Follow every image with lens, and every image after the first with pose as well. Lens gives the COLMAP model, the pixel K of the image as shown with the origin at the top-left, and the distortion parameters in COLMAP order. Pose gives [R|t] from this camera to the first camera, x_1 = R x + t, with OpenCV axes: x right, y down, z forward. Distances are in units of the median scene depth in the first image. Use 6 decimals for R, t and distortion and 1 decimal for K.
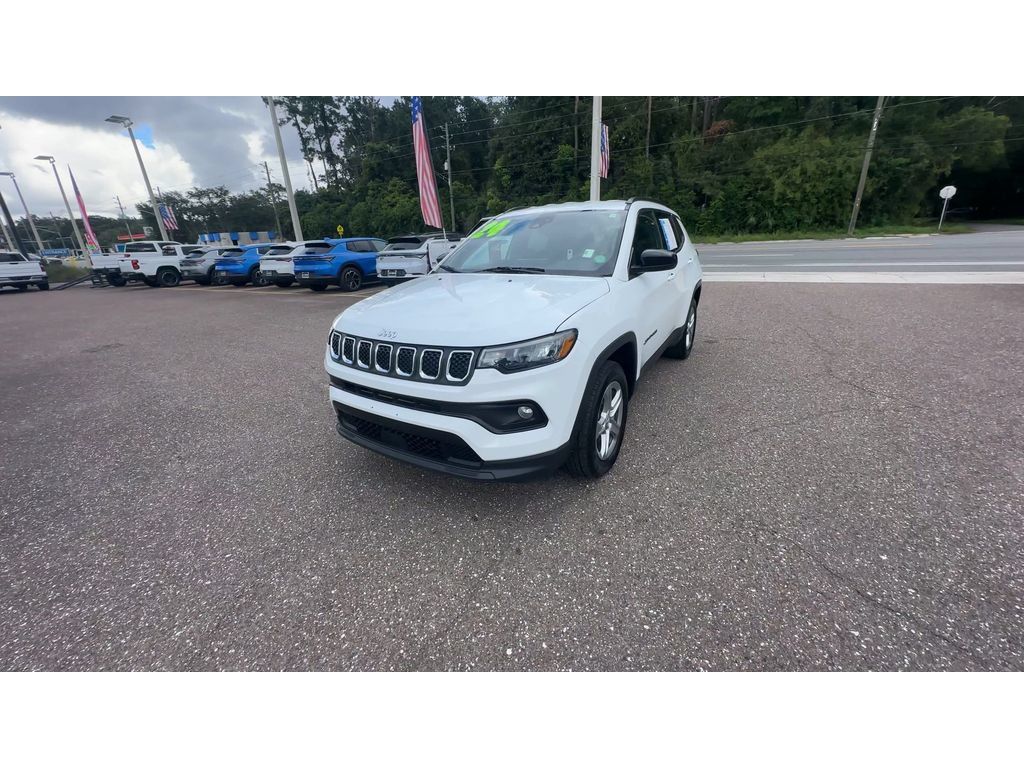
lens RADIAL K [[403.3, 0, 511.8], [0, 403.3, 372.8], [0, 0, 1]] dist [-0.002384, 0.000687]
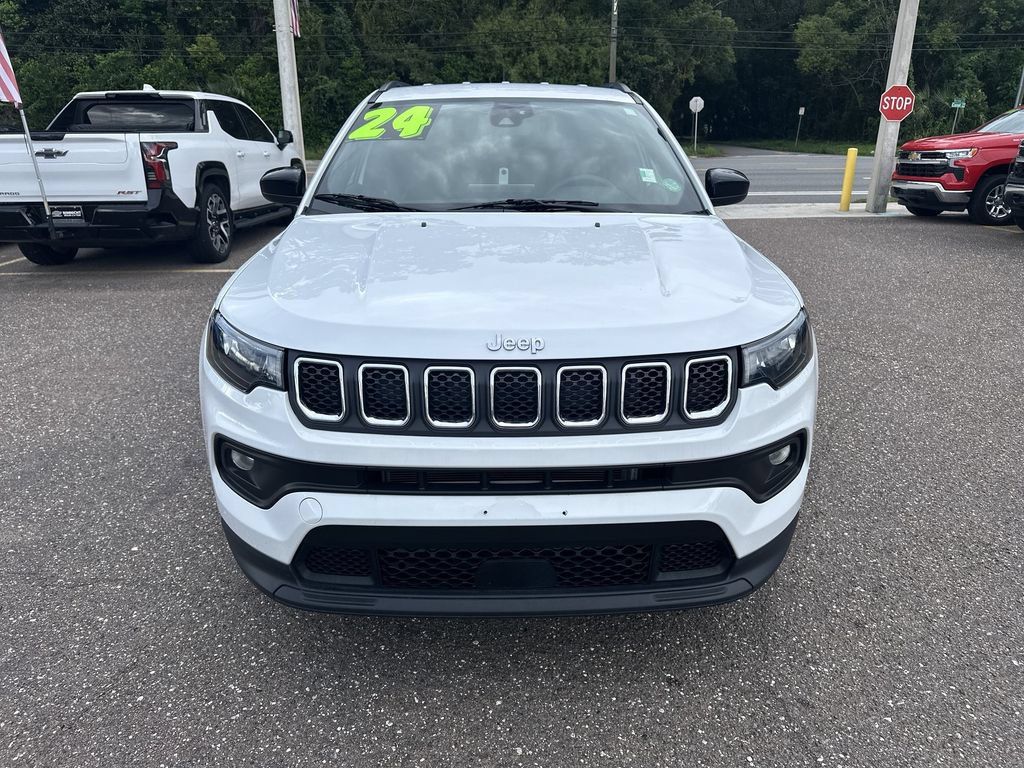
lens RADIAL K [[726.1, 0, 519.1], [0, 726.1, 360.6], [0, 0, 1]] dist [0.025769, -0.027500]
pose [[0.831053, -0.122005, 0.542647, -0.115874], [0.142594, 0.989773, 0.004155, -0.012424], [-0.537604, 0.073925, 0.839951, 0.047683]]
